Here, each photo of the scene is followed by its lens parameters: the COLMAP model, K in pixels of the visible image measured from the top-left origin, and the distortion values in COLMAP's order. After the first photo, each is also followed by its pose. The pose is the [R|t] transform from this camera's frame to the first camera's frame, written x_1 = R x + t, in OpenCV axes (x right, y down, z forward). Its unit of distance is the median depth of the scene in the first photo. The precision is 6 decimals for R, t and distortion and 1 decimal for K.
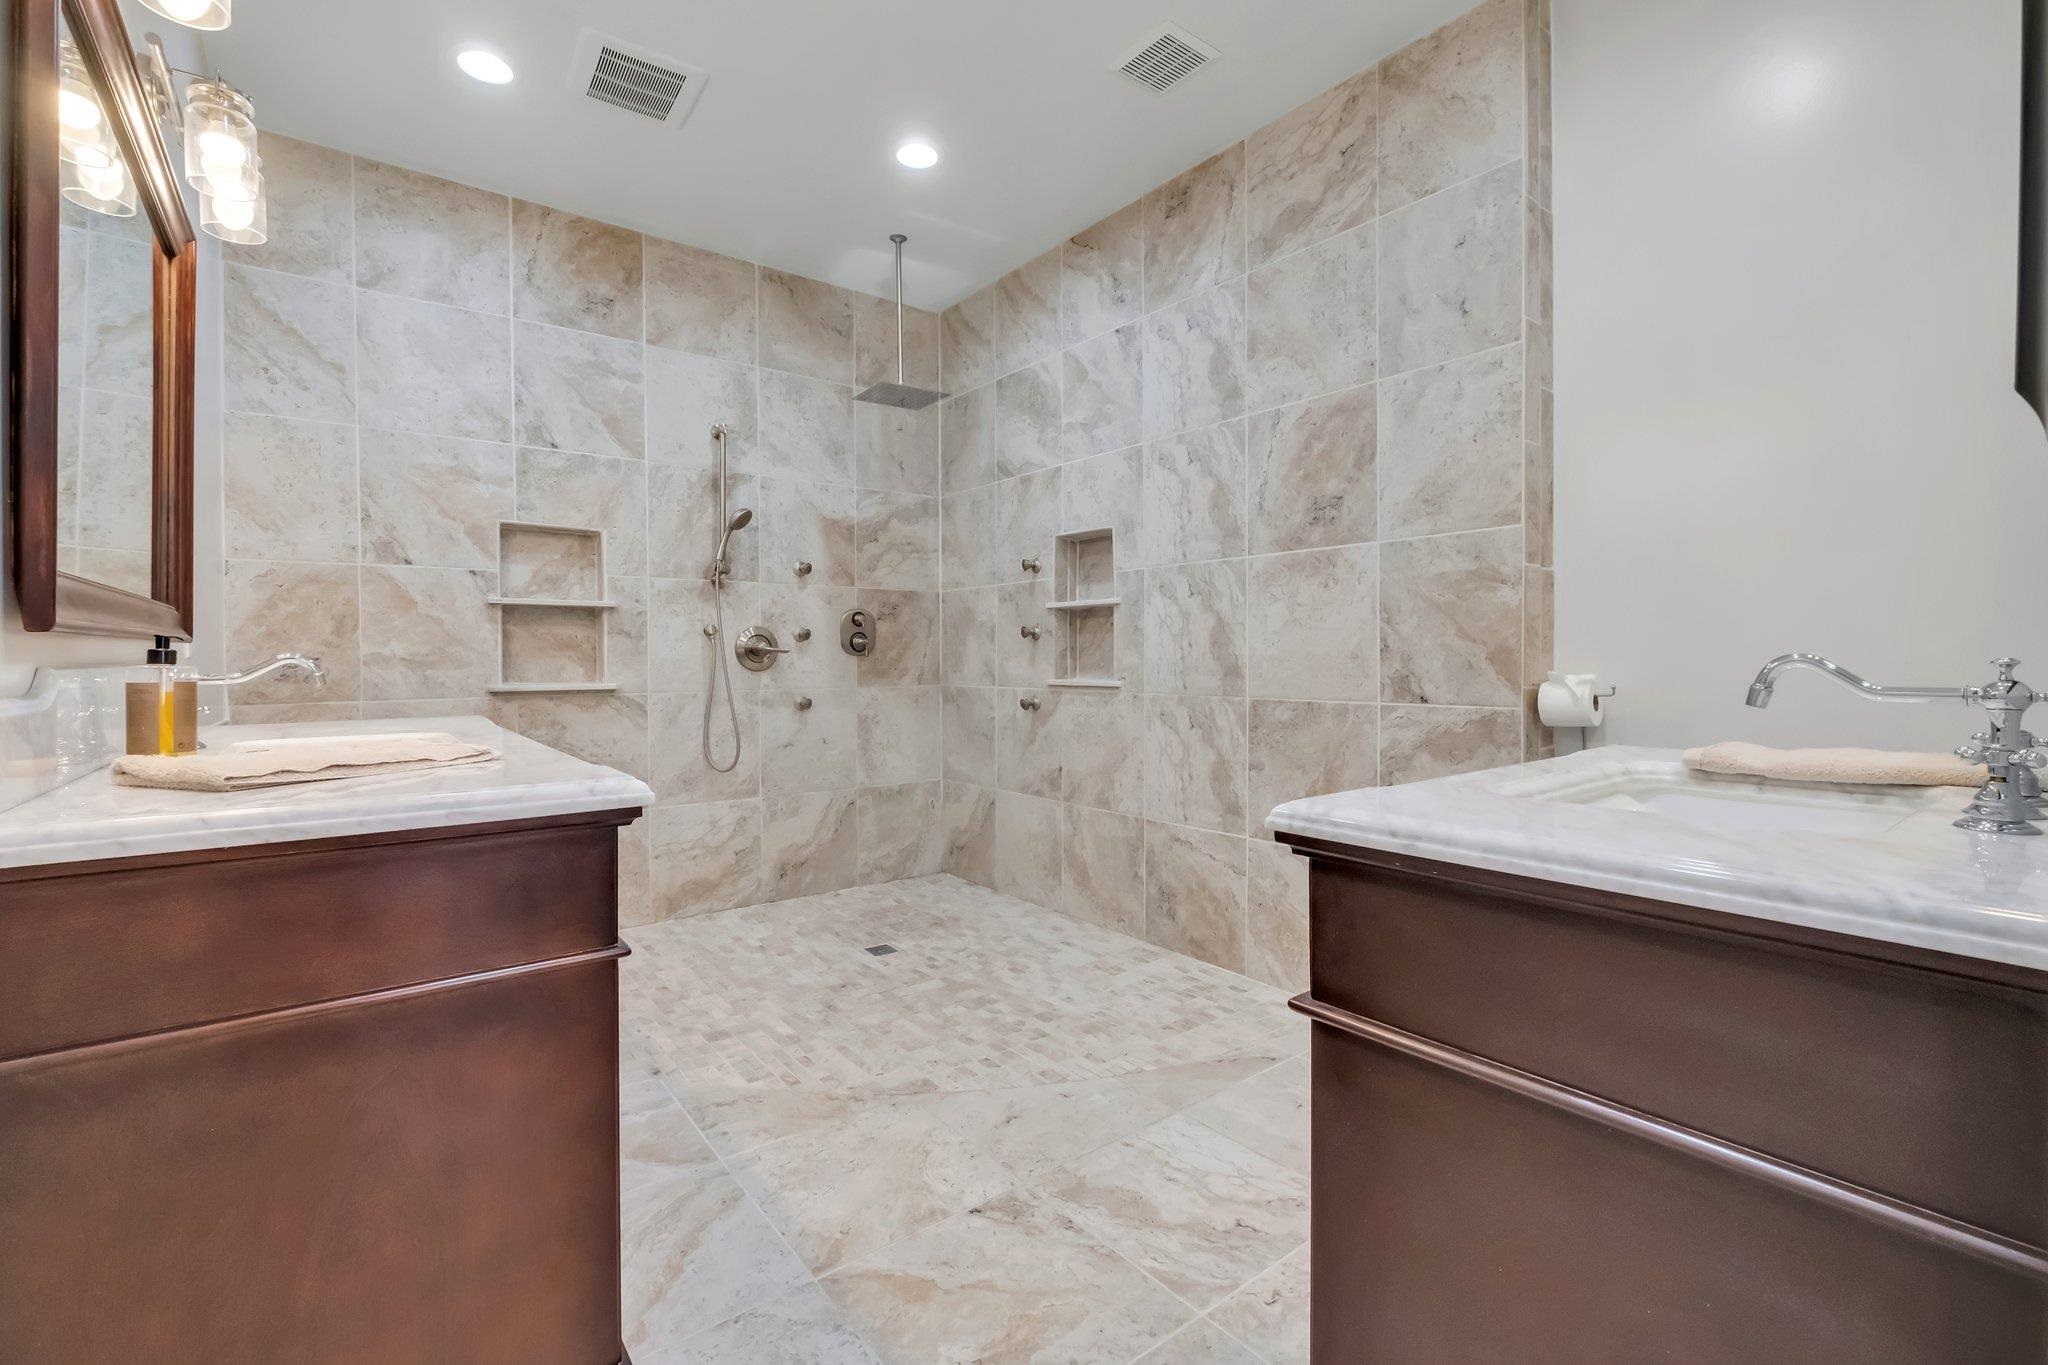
lens RADIAL K [[888.5, 0, 1018.1], [0, 888.5, 664.8], [0, 0, 1]] dist [-0.007774, 0.000539]
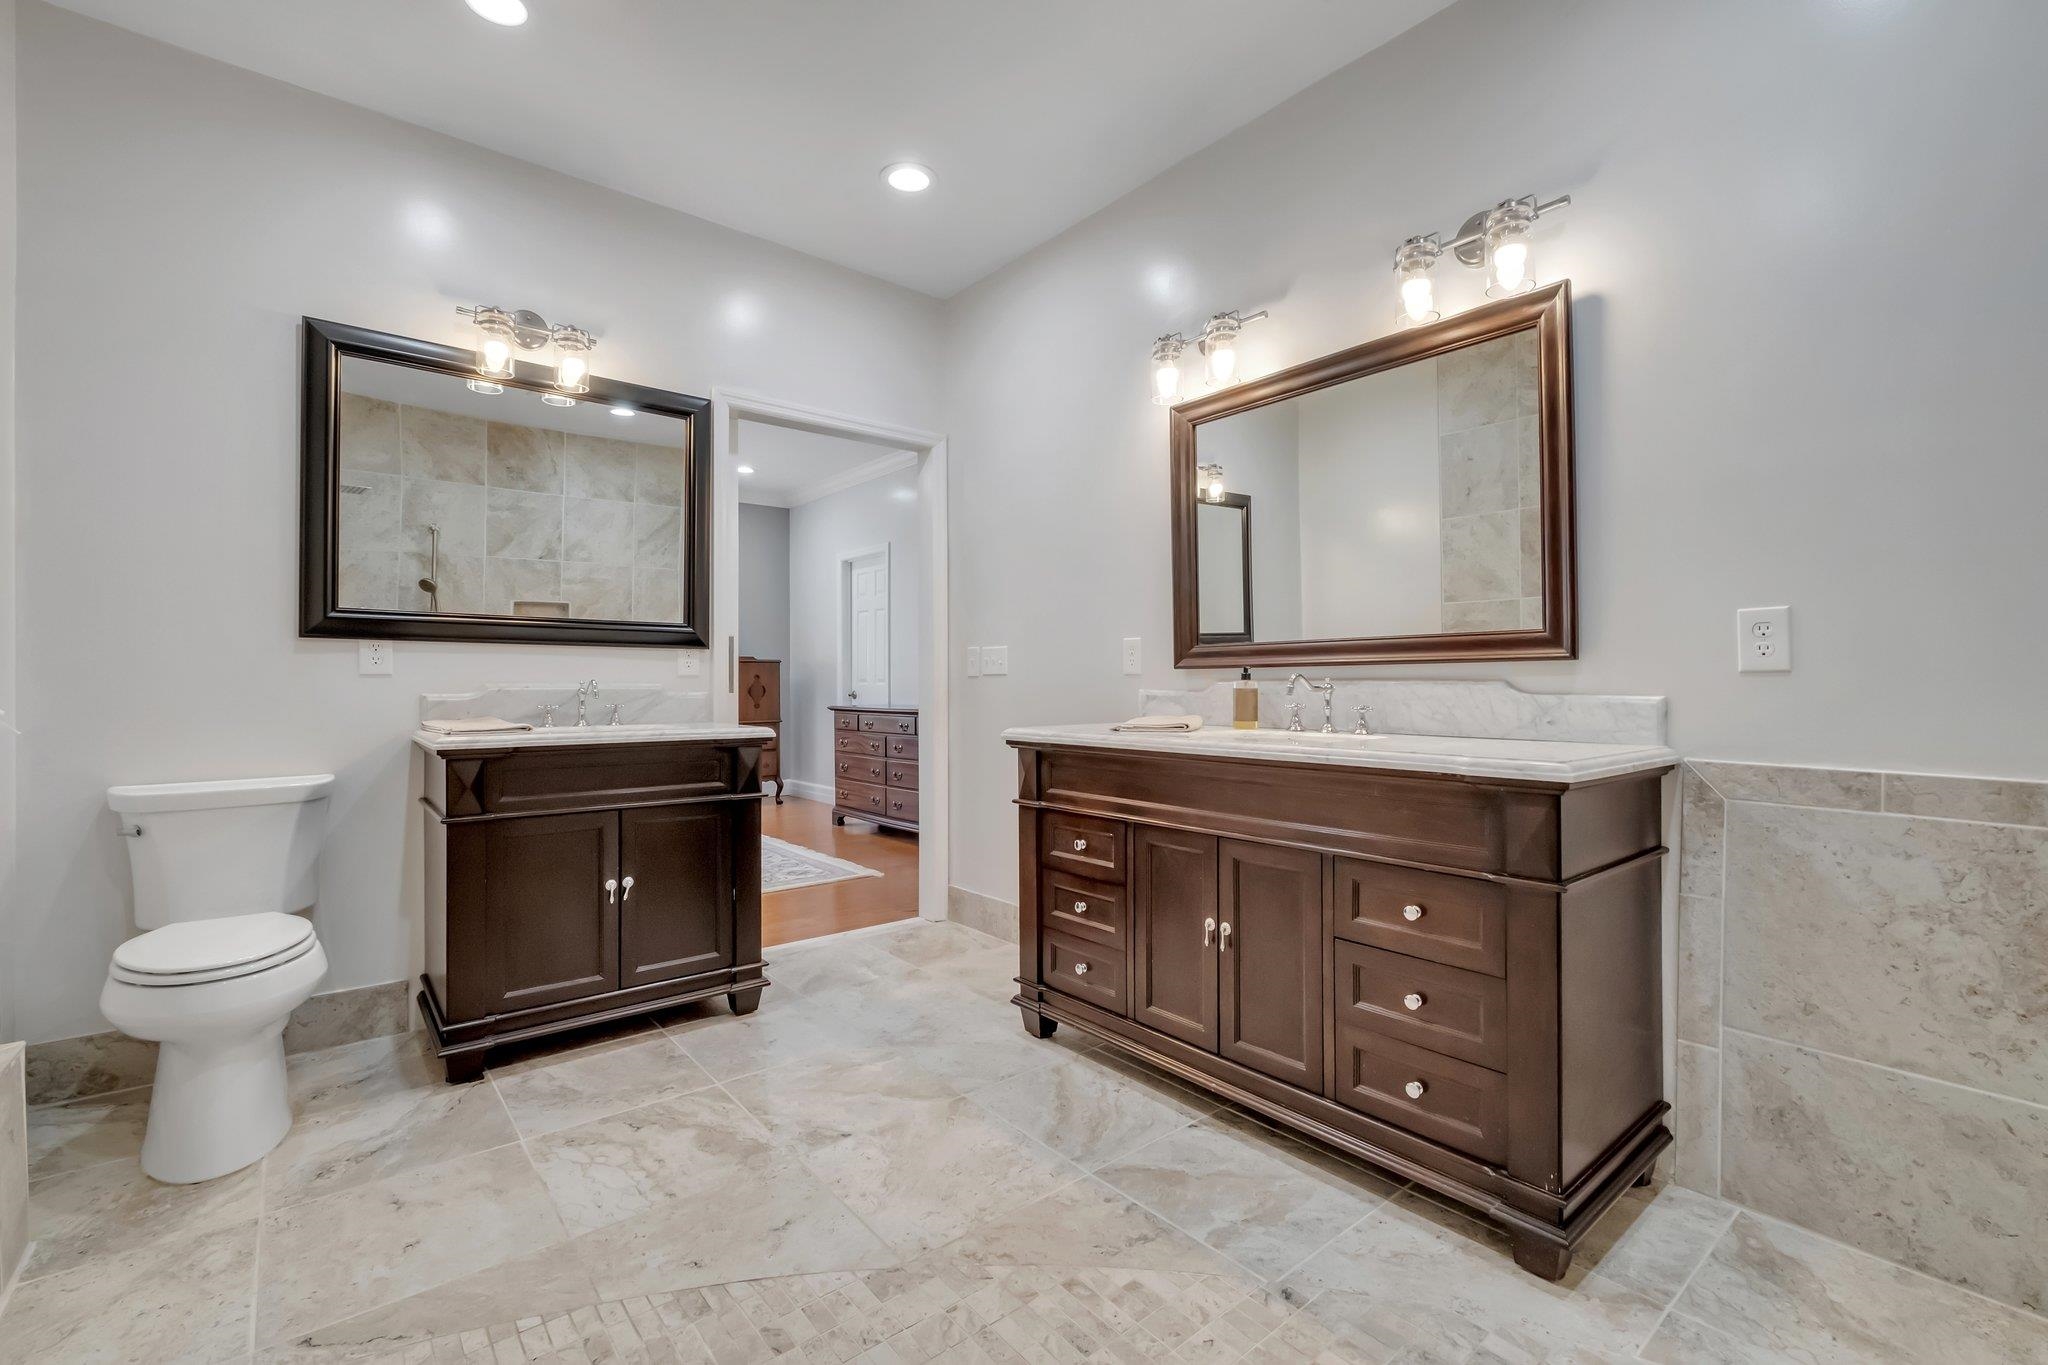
lens RADIAL K [[888.5, 0, 1025.0], [0, 888.5, 676.0], [0, 0, 1]] dist [-0.007774, 0.000539]
pose [[-0.999401, 0.005739, -0.034130, -0.244393], [0.005687, 0.999983, 0.001615, -0.011647], [0.034139, 0.001420, -0.999416, 2.127070]]
